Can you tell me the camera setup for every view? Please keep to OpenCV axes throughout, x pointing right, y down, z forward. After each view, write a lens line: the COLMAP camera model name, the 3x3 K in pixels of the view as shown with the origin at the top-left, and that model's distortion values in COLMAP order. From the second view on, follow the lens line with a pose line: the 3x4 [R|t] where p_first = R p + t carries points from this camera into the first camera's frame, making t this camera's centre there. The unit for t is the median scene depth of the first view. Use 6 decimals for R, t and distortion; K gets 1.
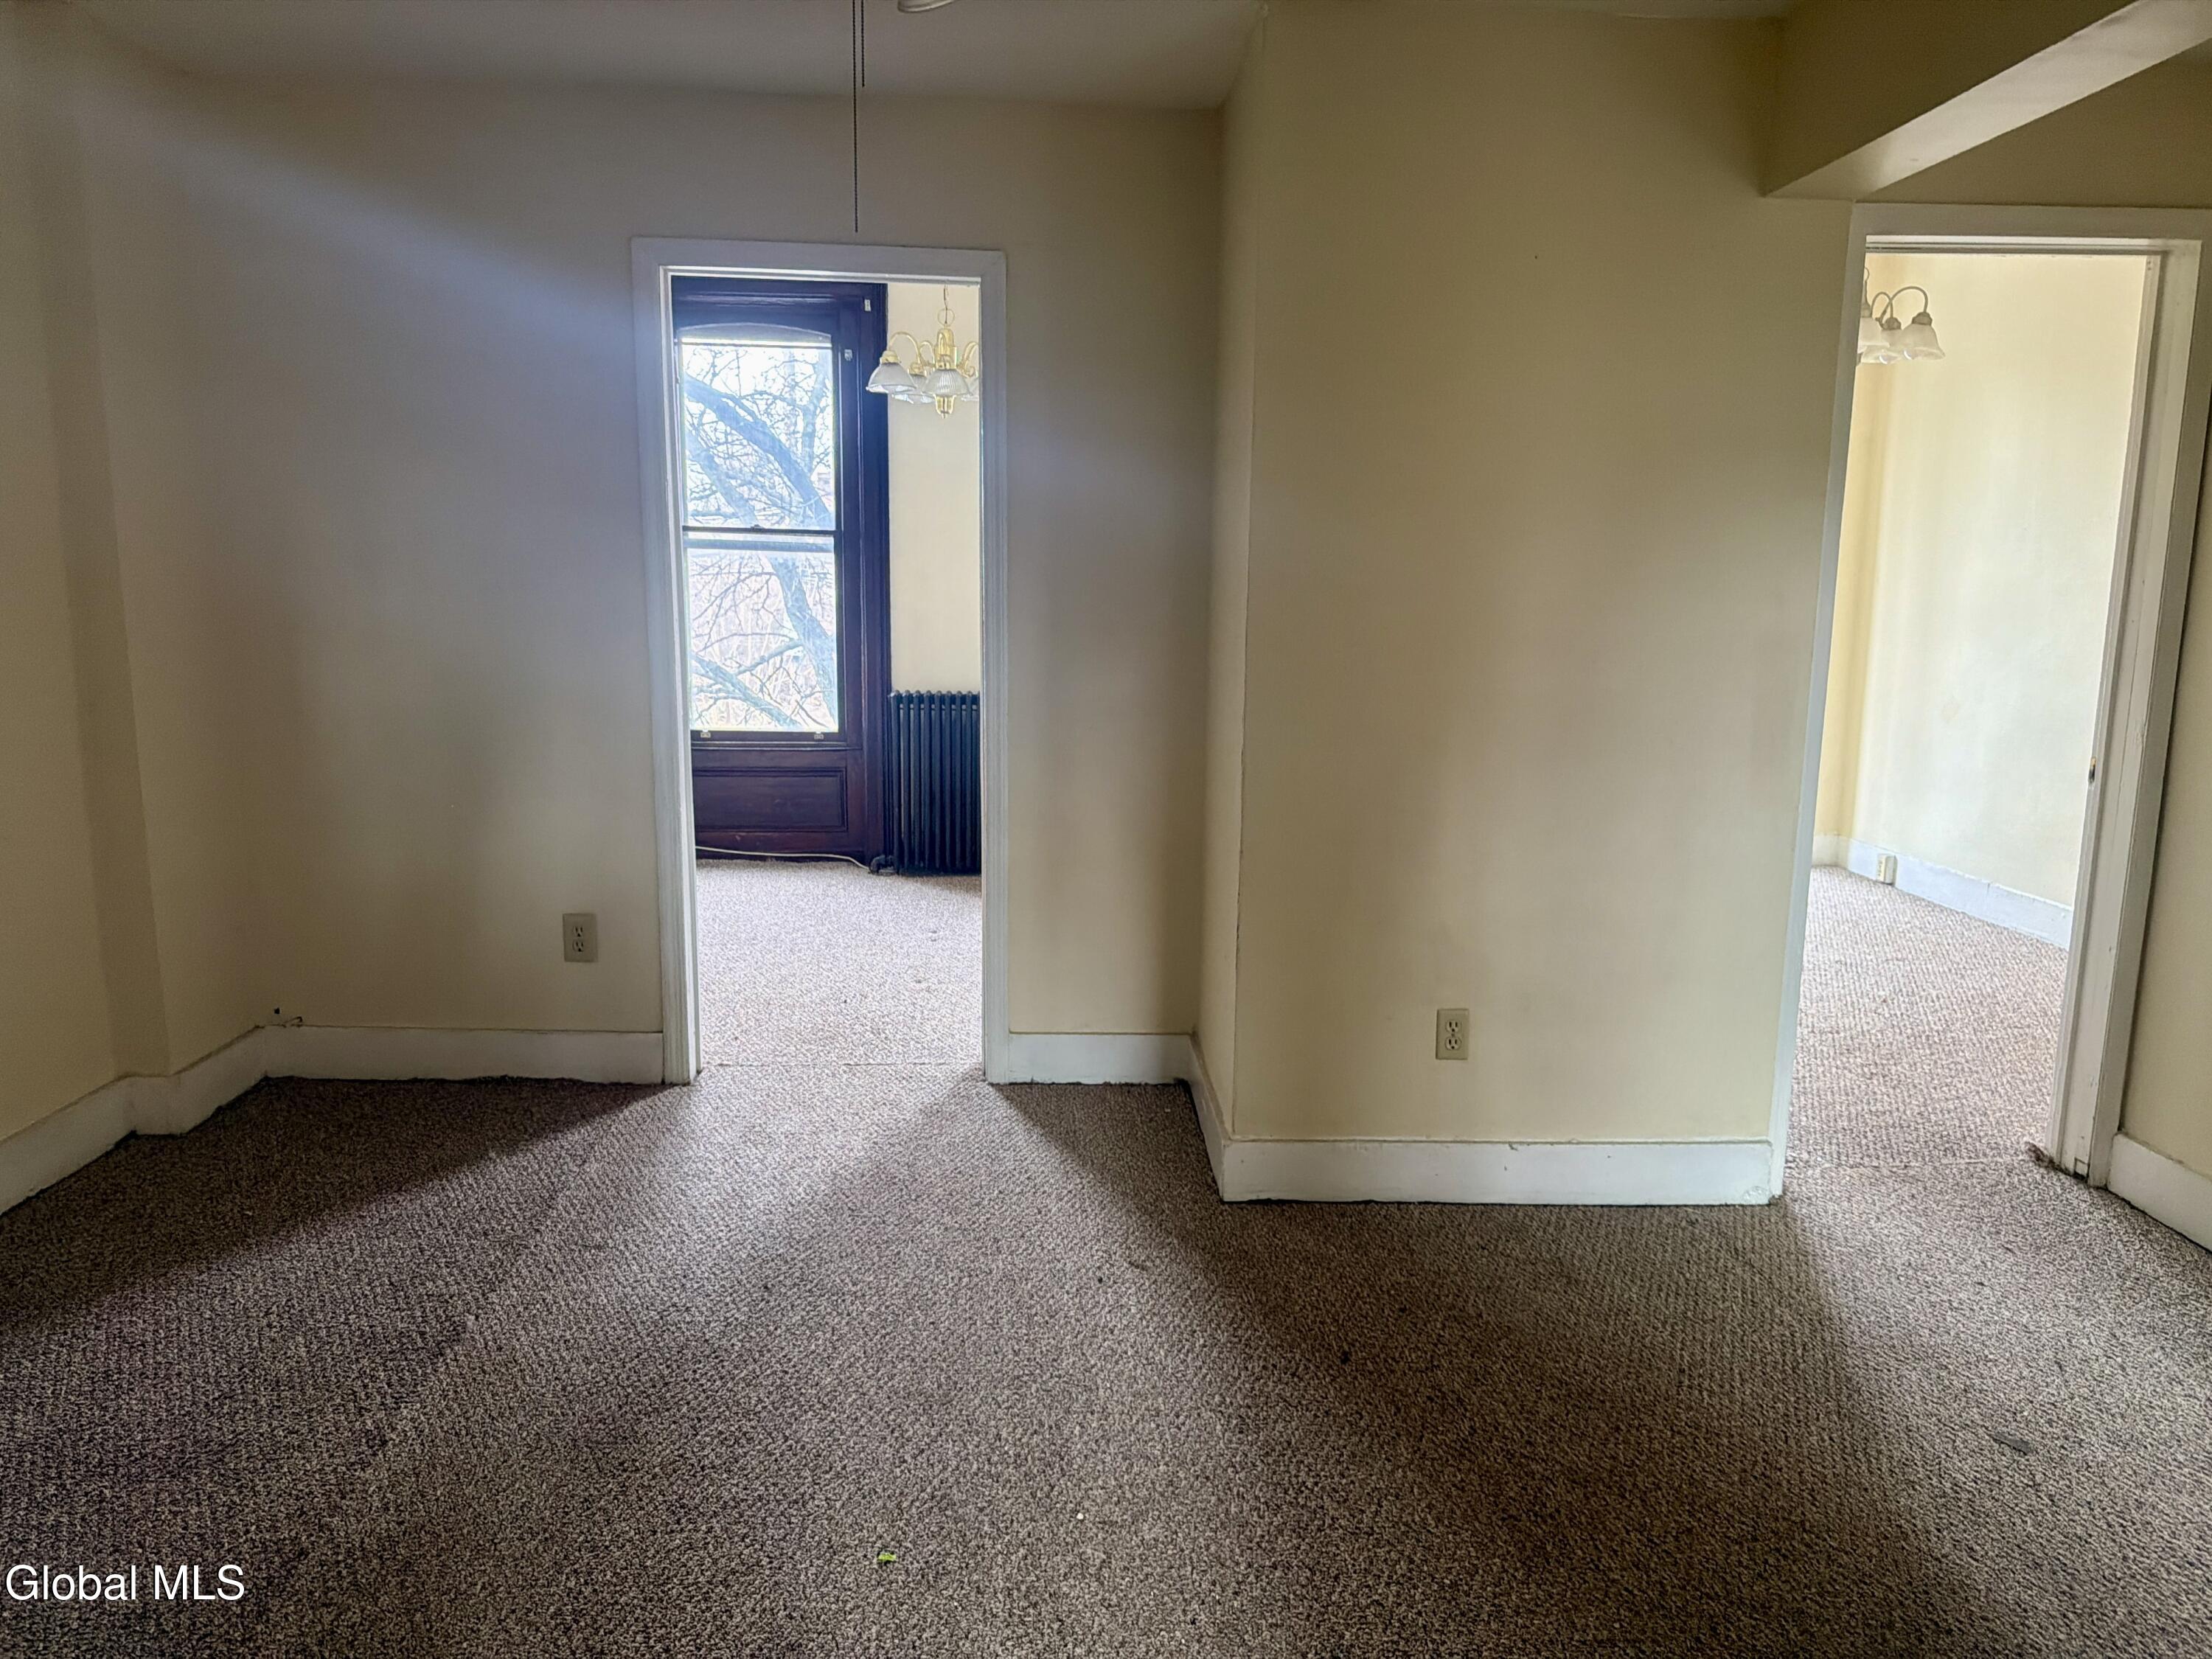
lens RADIAL K [[1554.3, 0, 1106.0], [0, 1554.3, 829.5], [0, 0, 1]] dist [0.234850, -0.422680]
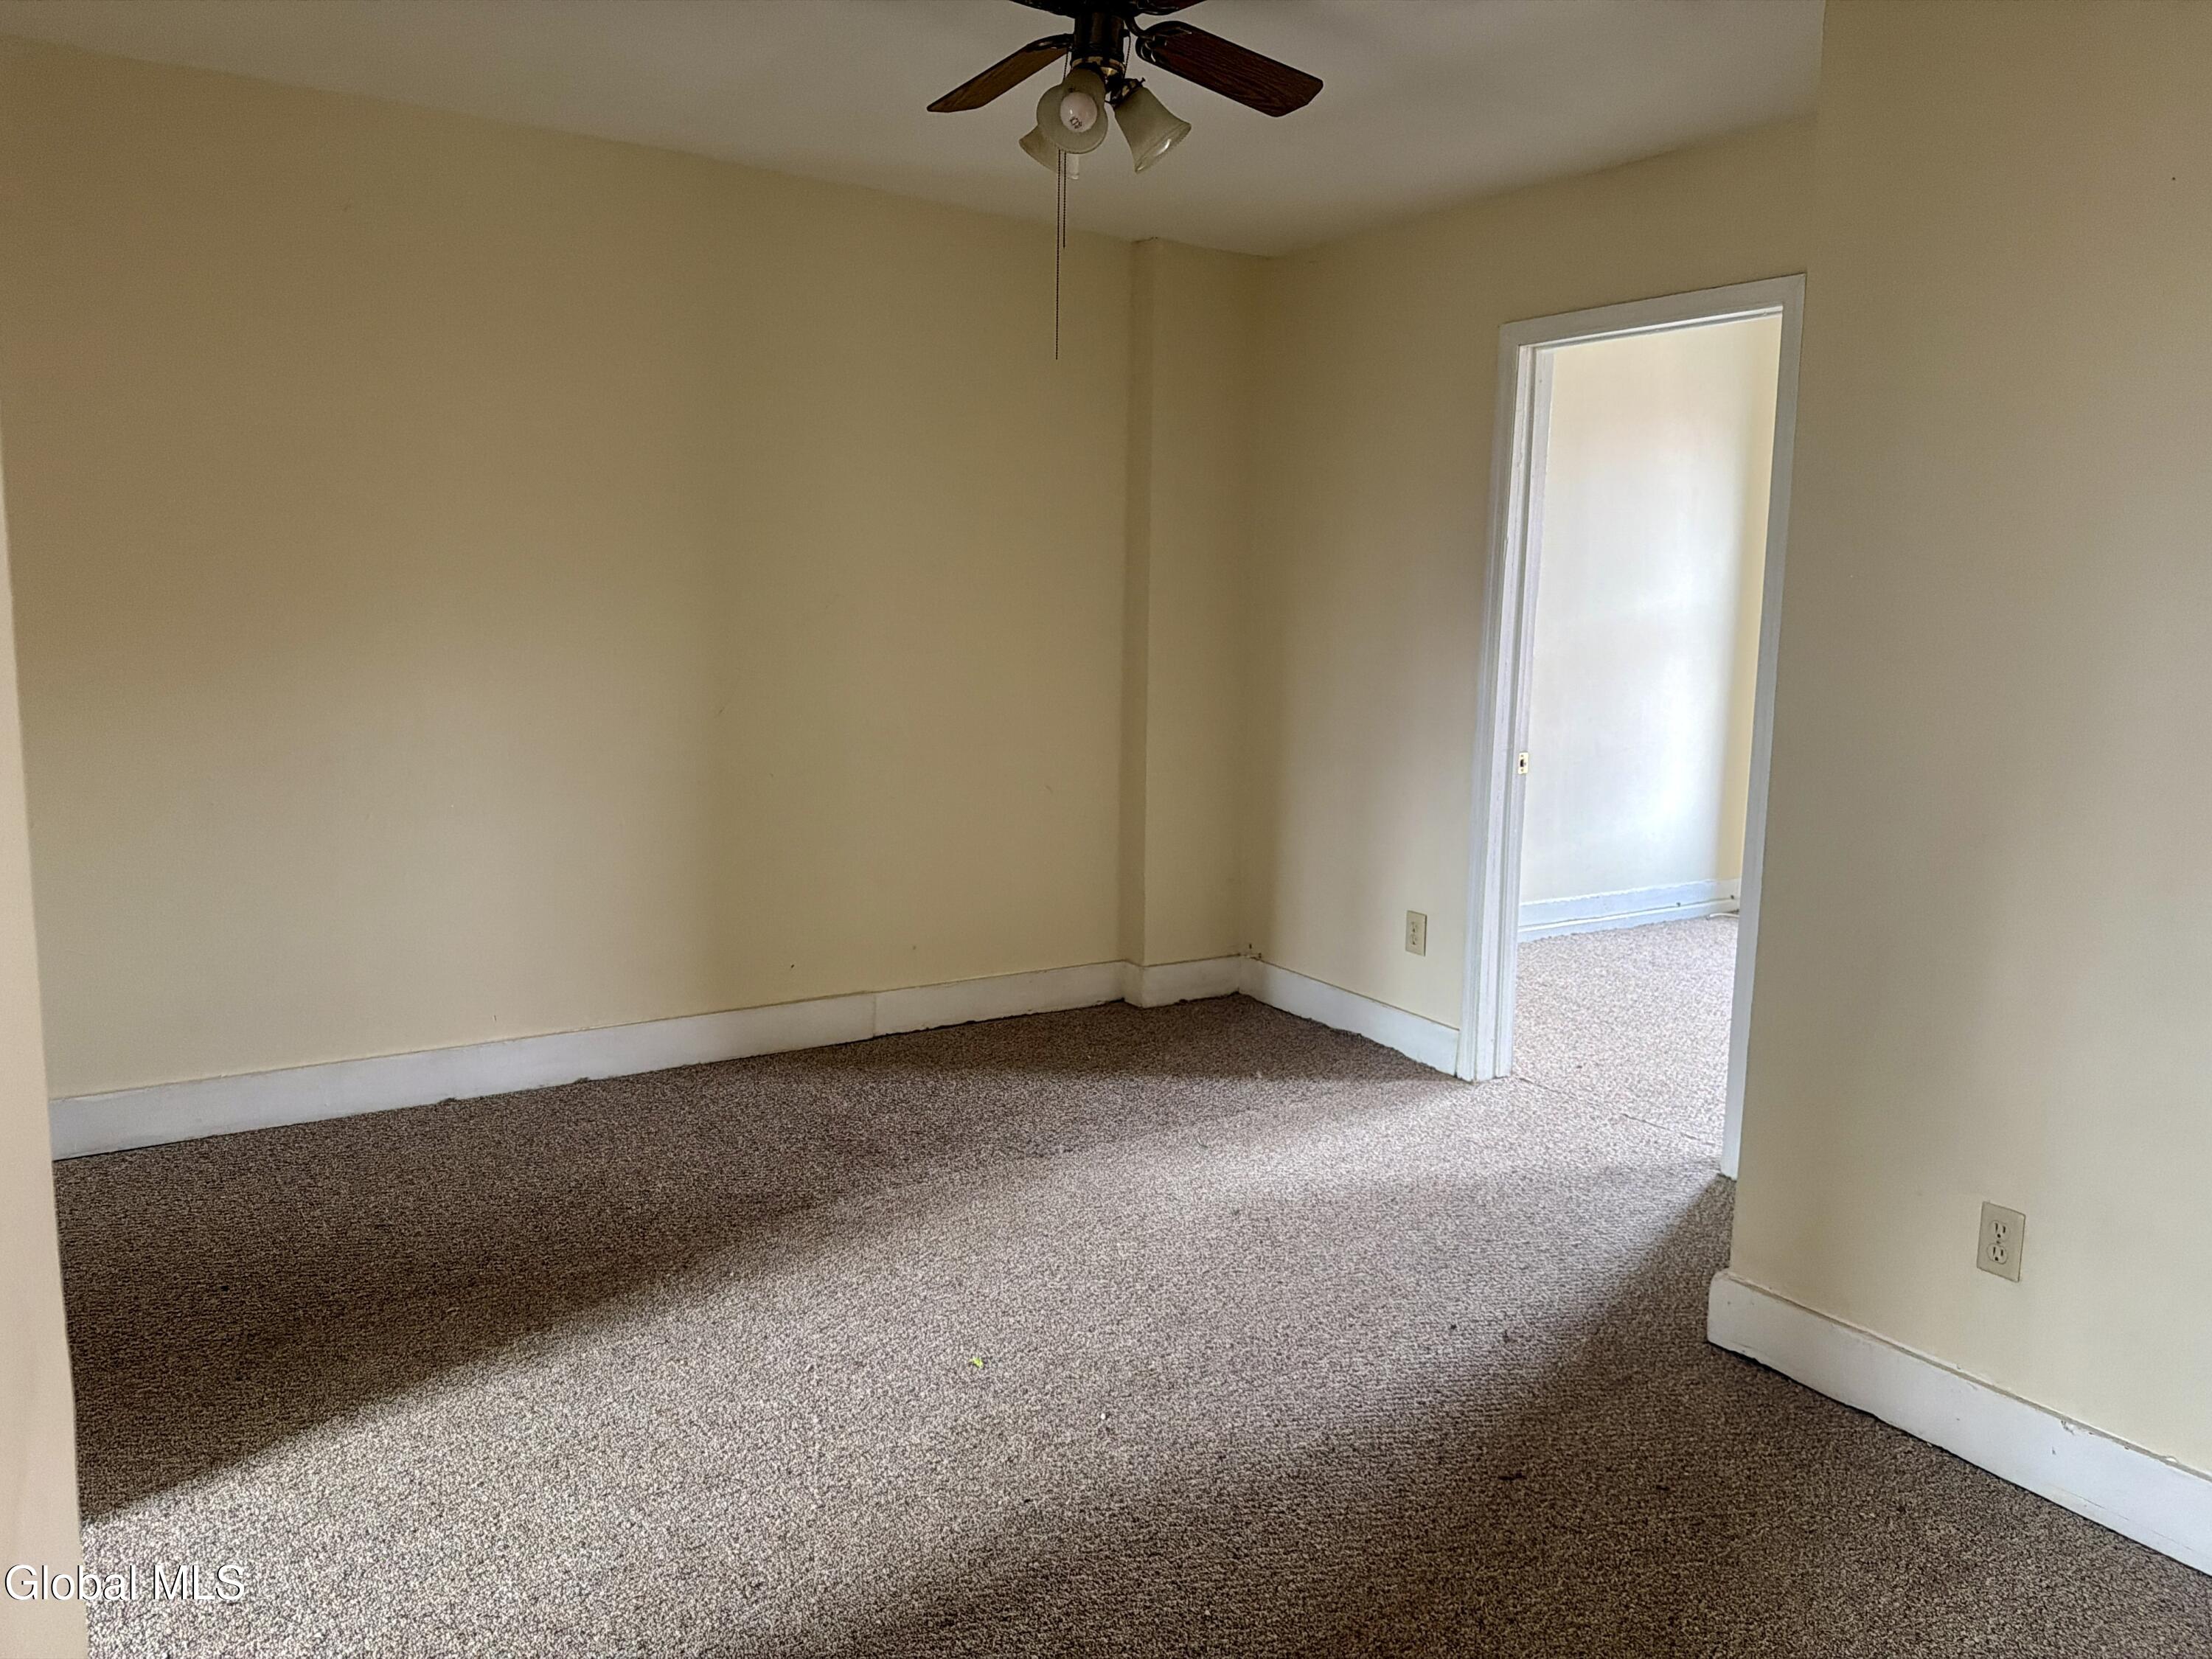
lens RADIAL K [[1537.9, 0, 1106.0], [0, 1537.9, 829.5], [0, 0, 1]] dist [-0.000894, -0.003643]
pose [[0.499620, 0.117713, -0.858209, 0.595356], [-0.152523, 0.987200, 0.046612, -0.028060], [0.852711, 0.107608, 0.511179, 0.259411]]
